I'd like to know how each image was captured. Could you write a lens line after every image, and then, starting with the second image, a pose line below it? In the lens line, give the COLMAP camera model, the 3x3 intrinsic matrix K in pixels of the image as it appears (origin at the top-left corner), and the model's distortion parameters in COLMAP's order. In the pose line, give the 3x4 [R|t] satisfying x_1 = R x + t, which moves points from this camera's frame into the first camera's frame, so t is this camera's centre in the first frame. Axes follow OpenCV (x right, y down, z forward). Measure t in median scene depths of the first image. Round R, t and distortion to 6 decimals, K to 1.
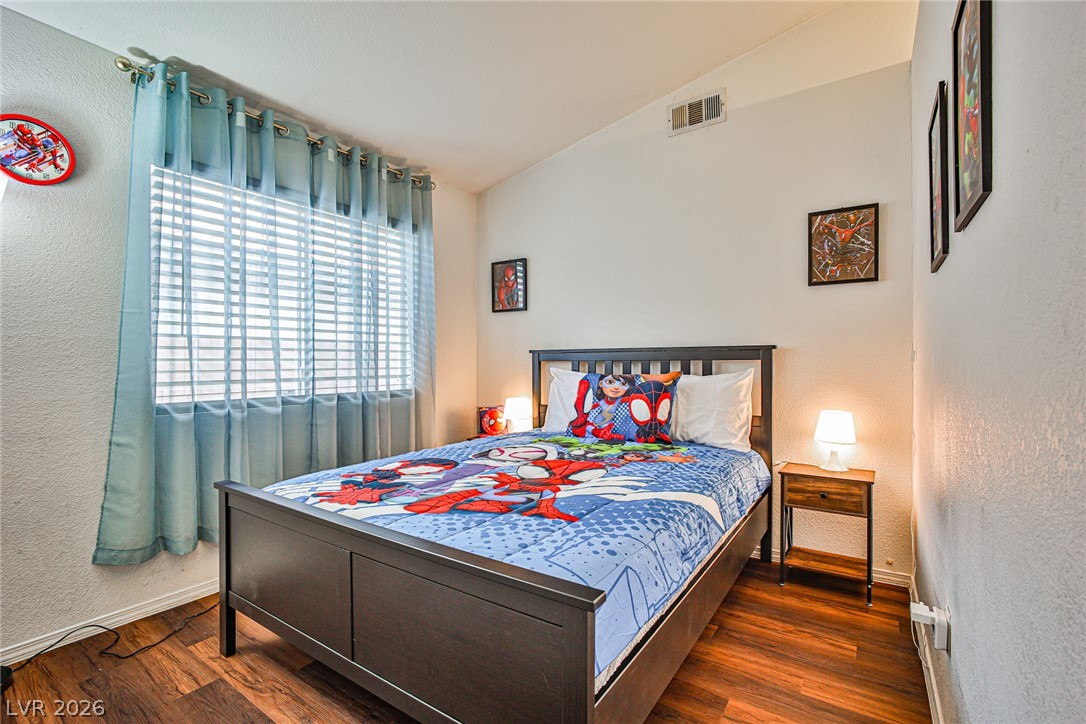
lens RADIAL K [[486.4, 0, 543.0], [0, 486.4, 362.0], [0, 0, 1]] dist [-0.036367, 0.011798]
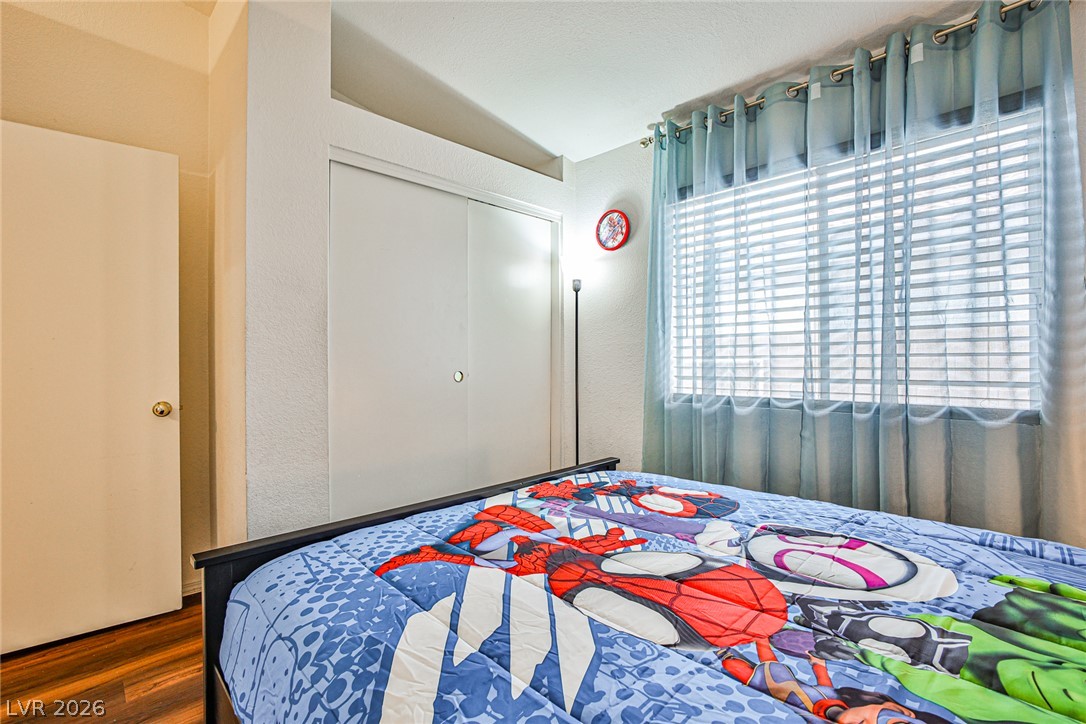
lens RADIAL K [[484.6, 0, 539.6], [0, 484.6, 340.8], [0, 0, 1]] dist [-0.001487, -0.000120]
pose [[-0.198834, -0.033773, -0.979451, 0.684799], [0.005613, 0.999350, -0.035599, -0.006799], [0.980017, -0.012576, -0.198516, 1.247087]]
